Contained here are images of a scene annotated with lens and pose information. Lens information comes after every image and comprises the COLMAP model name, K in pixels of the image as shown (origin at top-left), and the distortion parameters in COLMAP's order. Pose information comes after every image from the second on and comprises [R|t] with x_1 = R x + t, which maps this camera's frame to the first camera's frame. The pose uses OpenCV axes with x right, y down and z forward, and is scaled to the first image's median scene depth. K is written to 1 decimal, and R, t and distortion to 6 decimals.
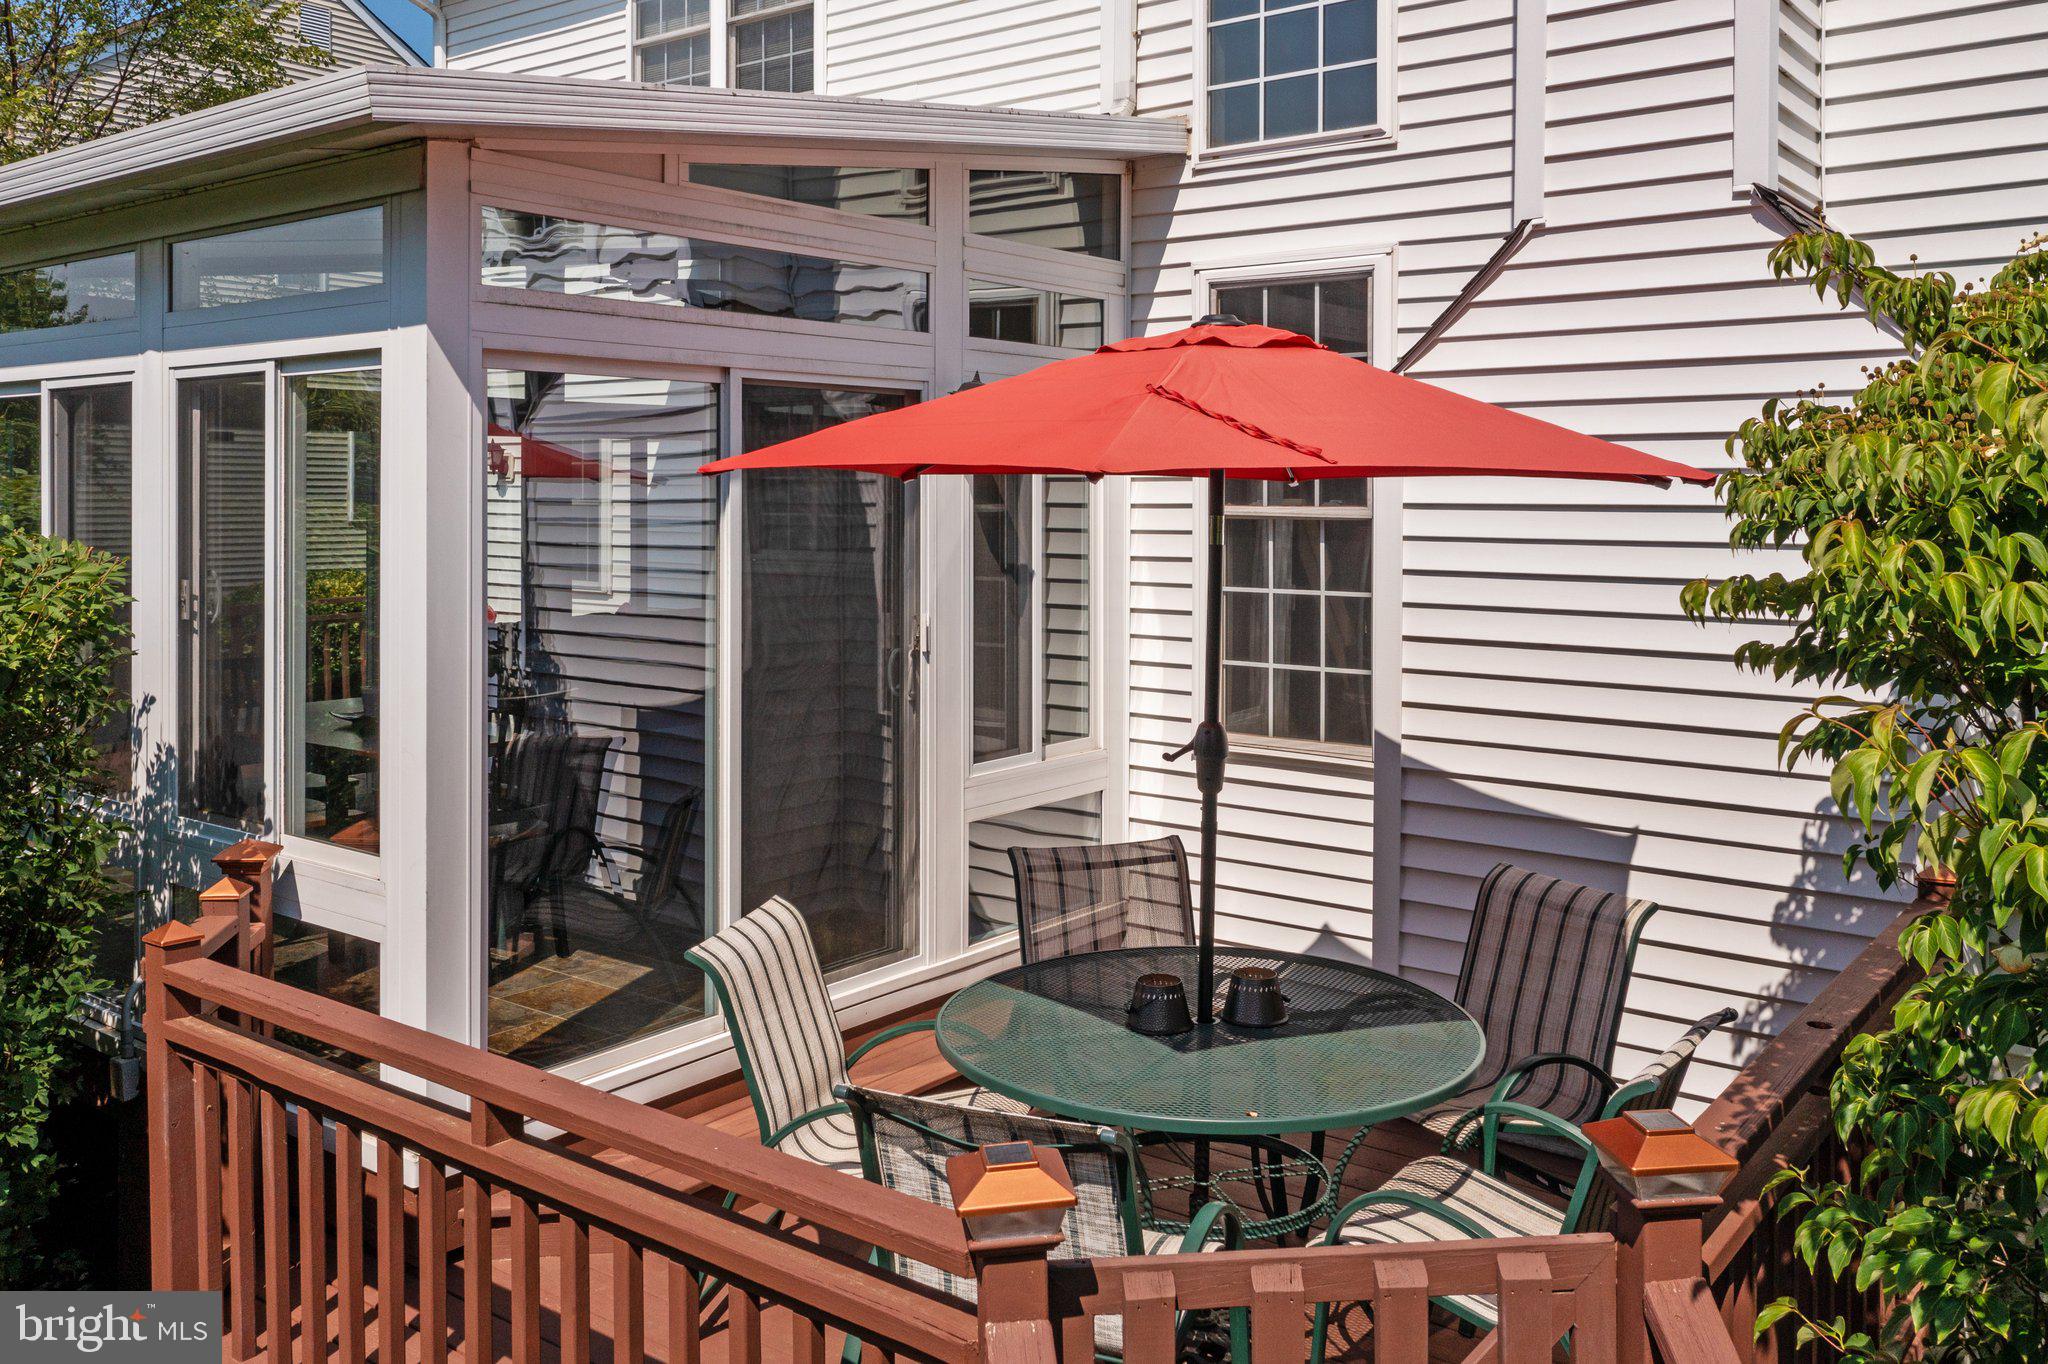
lens RADIAL K [[1676.6, 0, 1028.7], [0, 1676.6, 509.7], [0, 0, 1]] dist [0.003361, 0.001473]
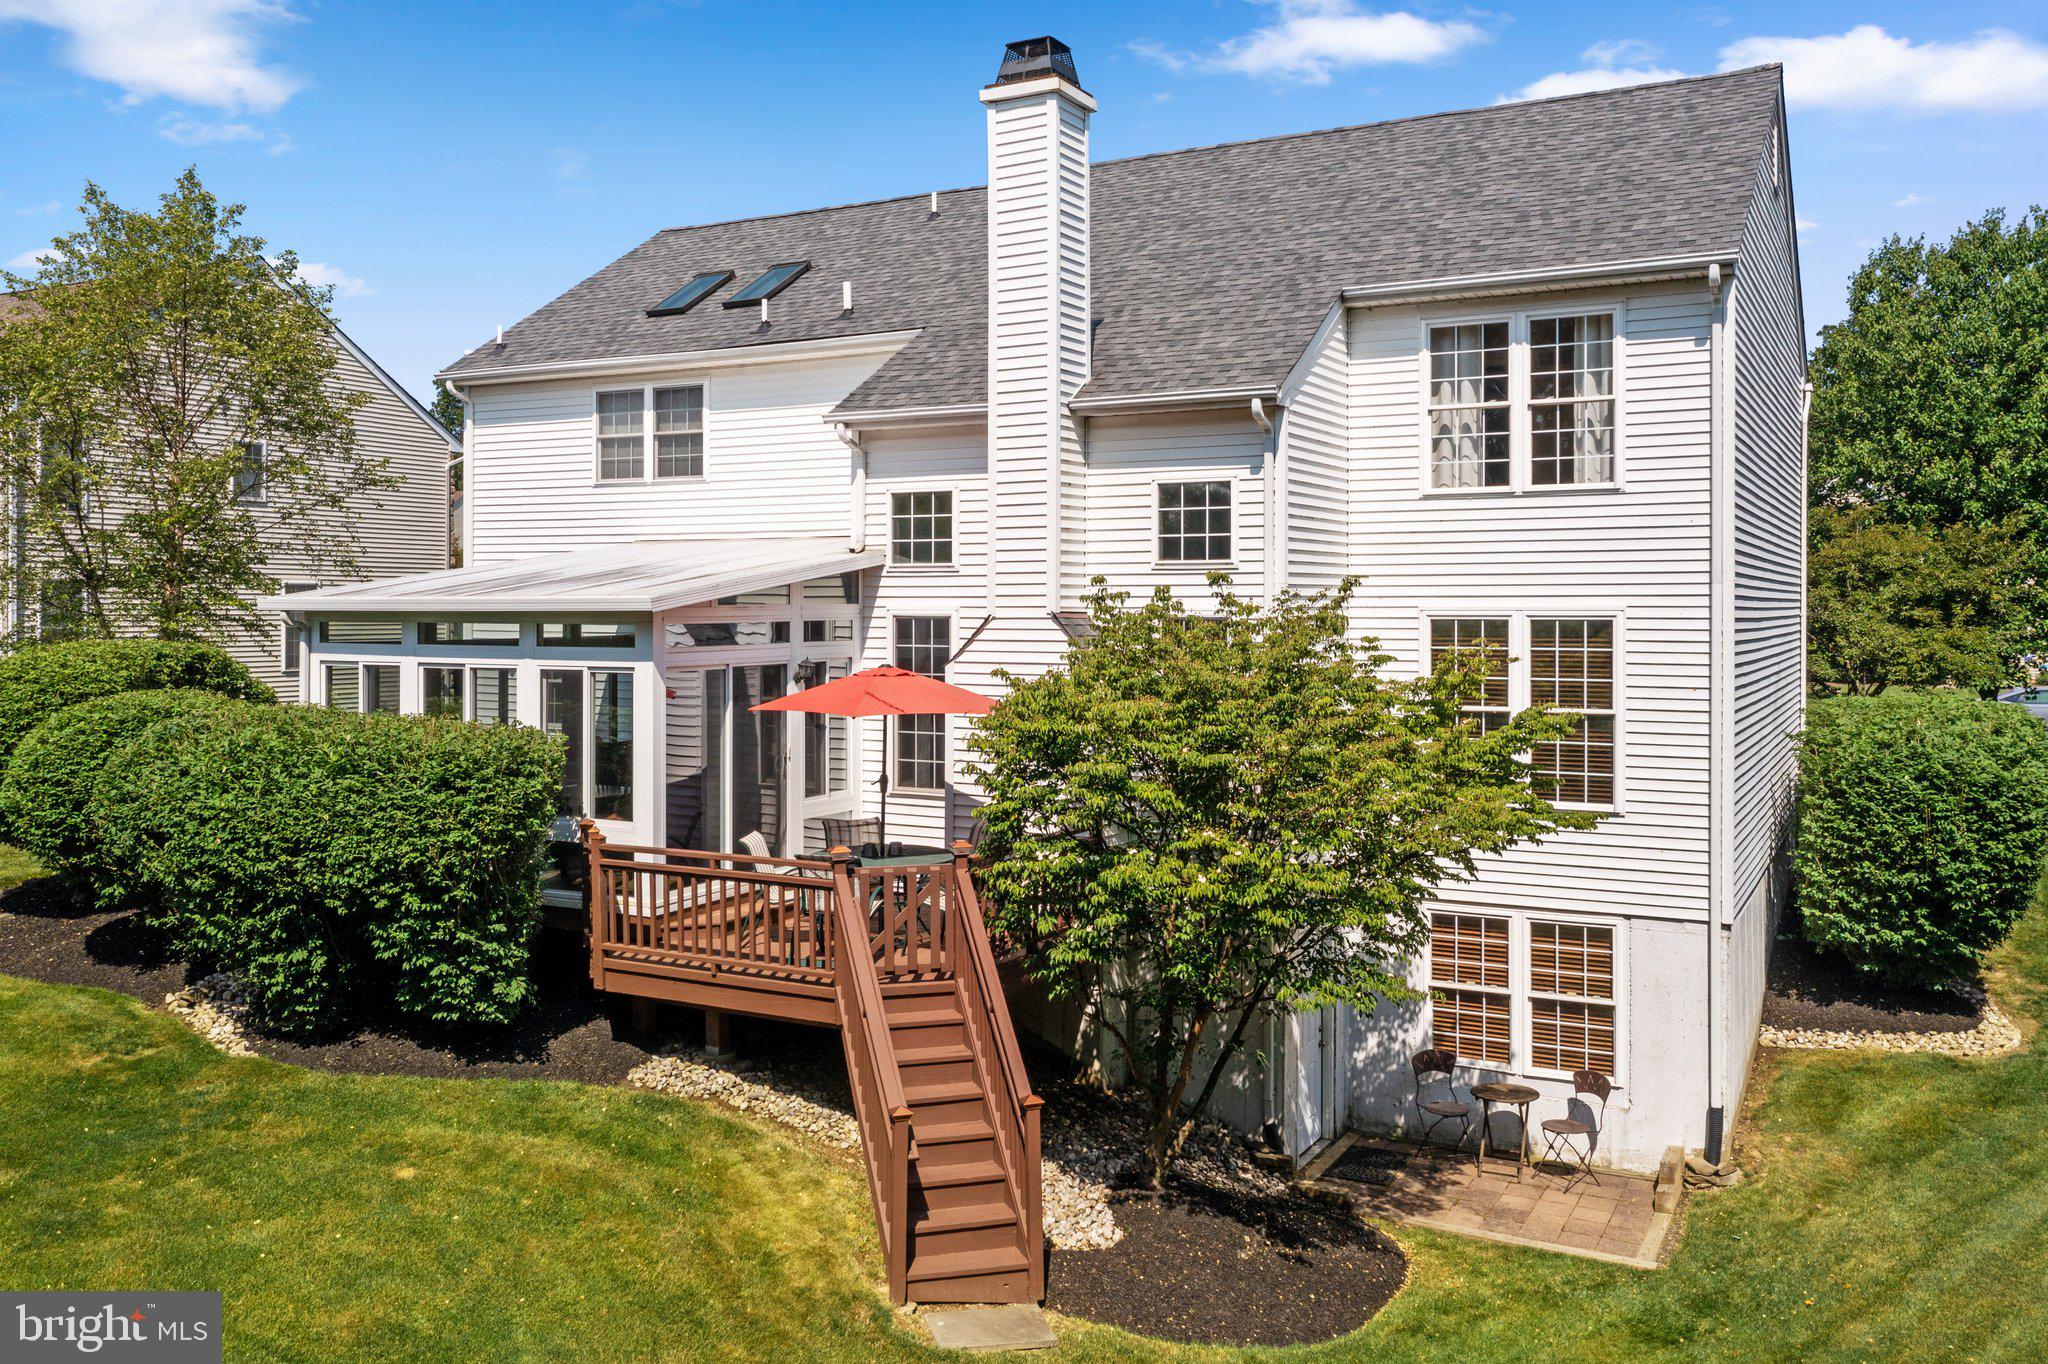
lens RADIAL K [[1649.9, 0, 1031.3], [0, 1649.9, 611.7], [0, 0, 1]] dist [-0.000140, 0.004591]
pose [[0.987514, -0.002426, 0.157511, -0.092467], [0.003050, 0.999988, -0.003720, -0.142329], [-0.157500, 0.004154, 0.987510, -1.726124]]
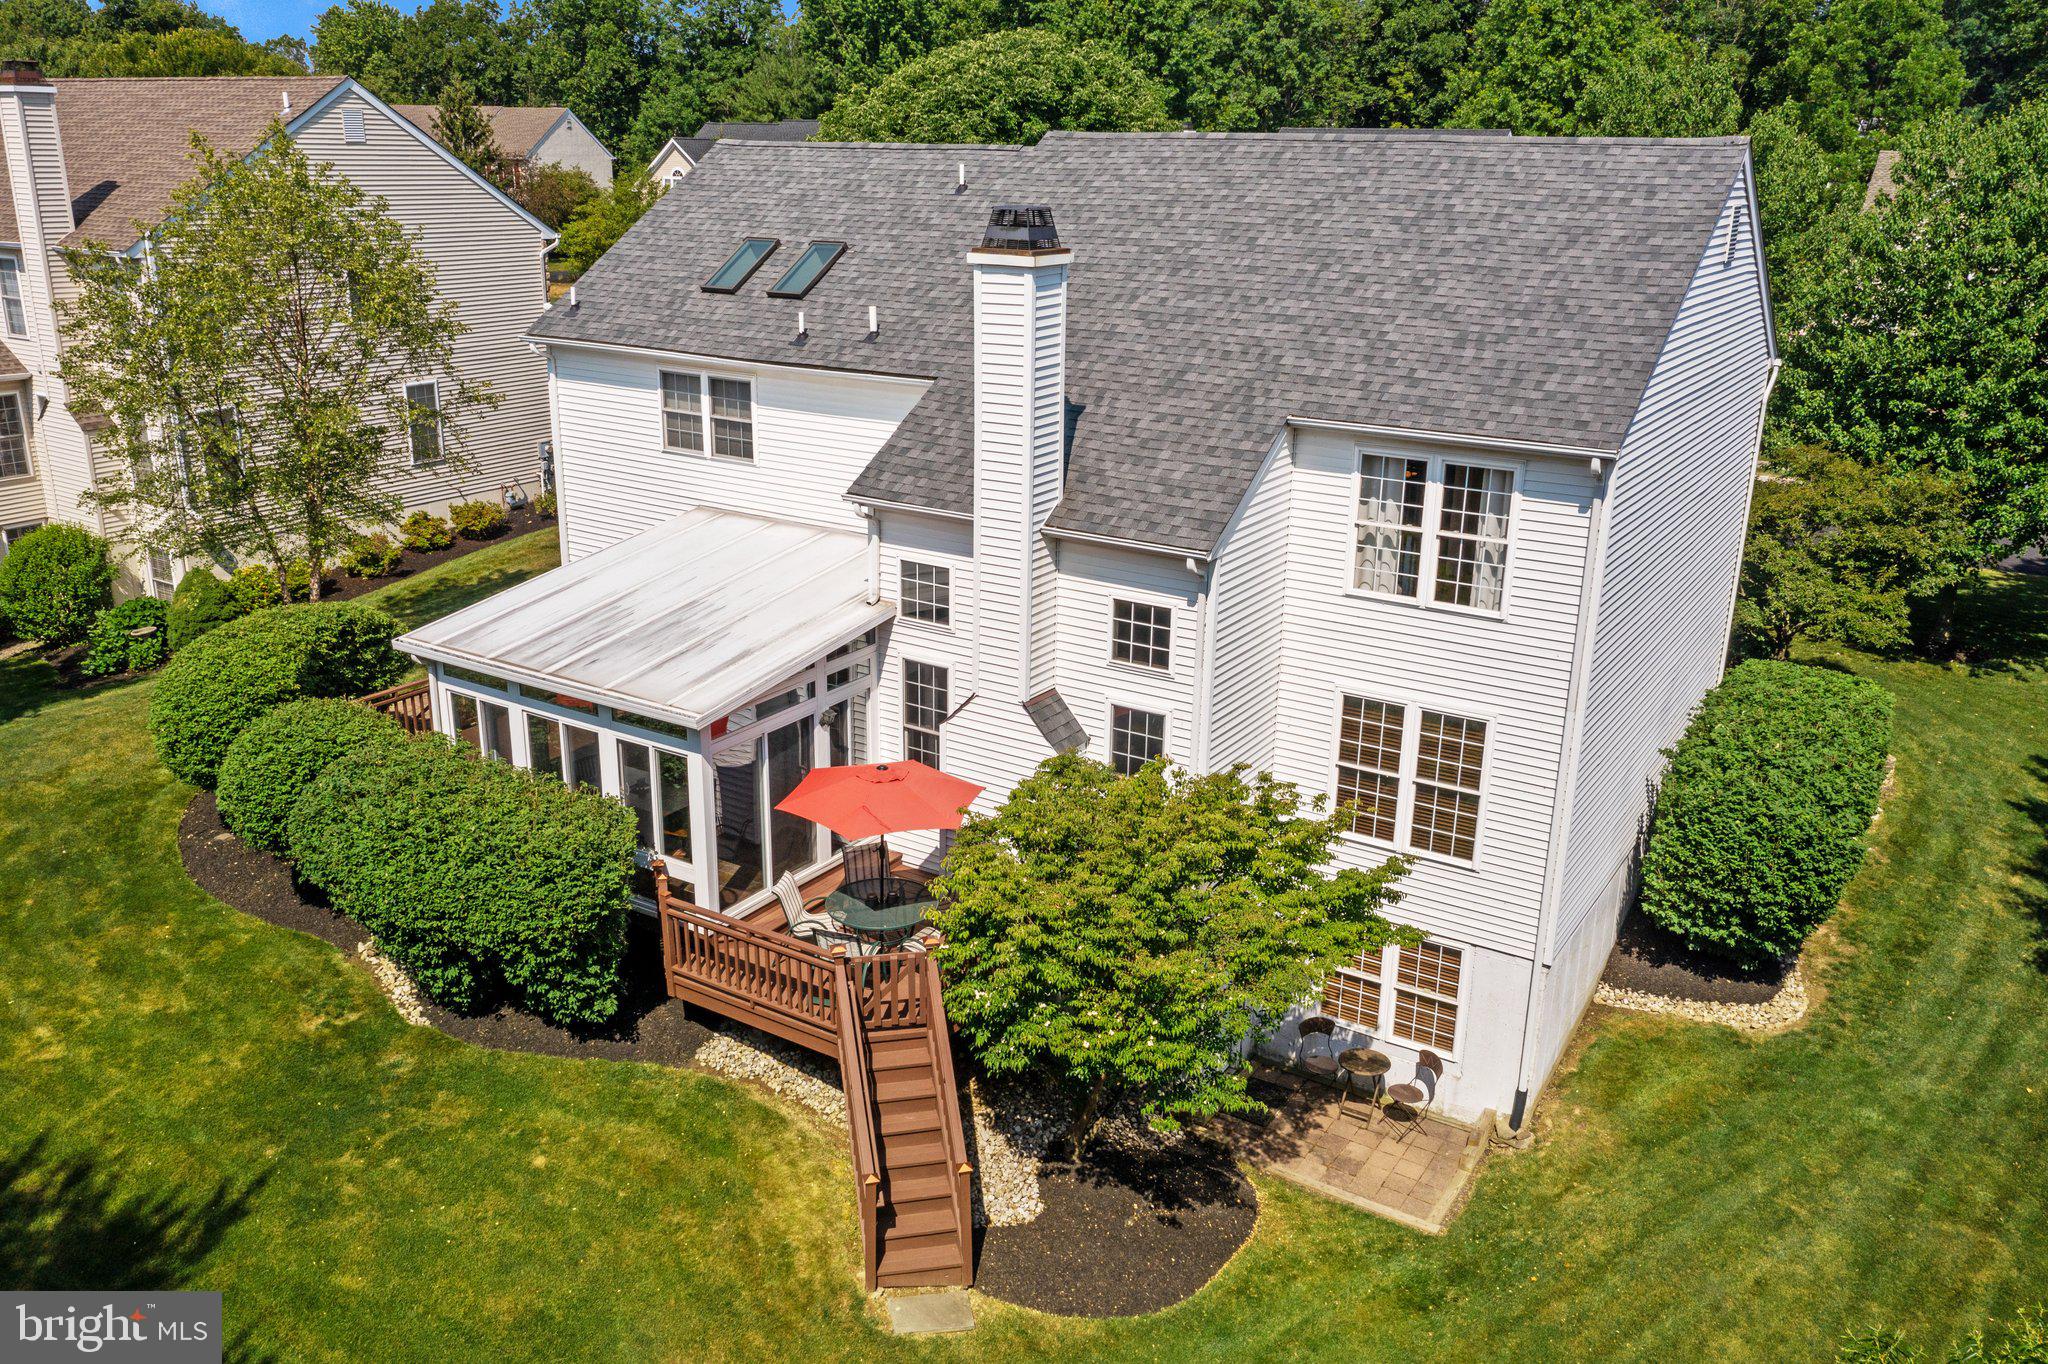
lens RADIAL K [[1611.9, 0, 1024.0], [0, 1611.9, 682.0], [0, 0, 1]] dist [-0.000148, 0.000613]
pose [[0.996320, -0.014184, 0.084525, 0.085271], [-0.012449, 0.951804, 0.306454, -1.122369], [-0.084798, -0.306379, 0.948125, -2.103286]]
